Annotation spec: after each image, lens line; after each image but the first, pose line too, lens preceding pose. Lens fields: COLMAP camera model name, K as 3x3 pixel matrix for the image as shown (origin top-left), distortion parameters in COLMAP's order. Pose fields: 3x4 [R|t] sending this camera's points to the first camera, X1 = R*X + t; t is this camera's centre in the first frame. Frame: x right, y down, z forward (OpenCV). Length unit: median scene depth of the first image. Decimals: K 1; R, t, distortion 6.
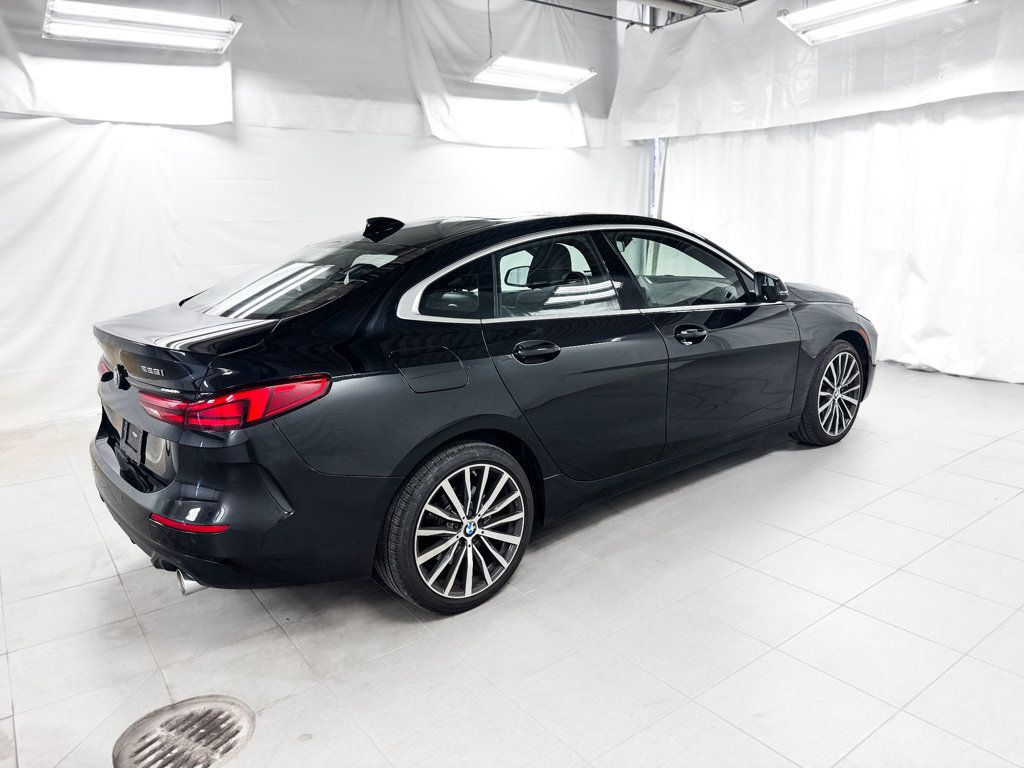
lens RADIAL K [[732.0, 0, 511.5], [0, 732.0, 389.1], [0, 0, 1]] dist [0.030392, -0.025631]
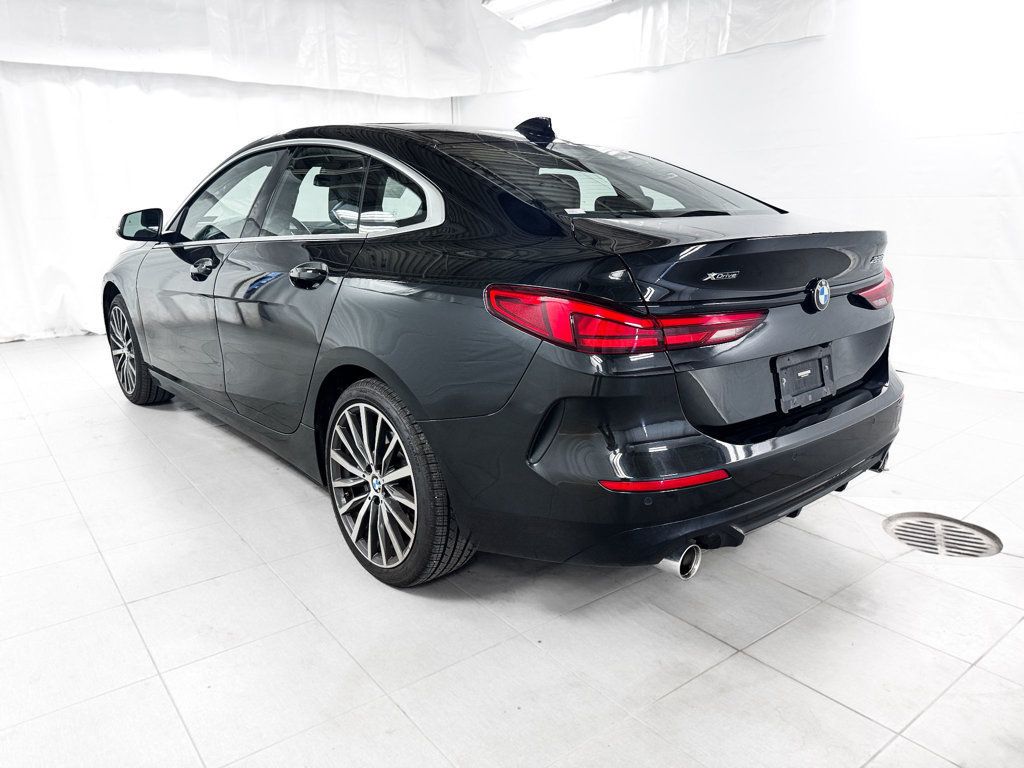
lens RADIAL K [[732.0, 0, 515.2], [0, 732.0, 373.8], [0, 0, 1]] dist [0.030392, -0.025631]
pose [[-0.016083, -0.199221, 0.979823, -0.497426], [0.227389, 0.953543, 0.197610, -0.061455], [-0.973671, 0.225979, 0.029965, 0.505950]]
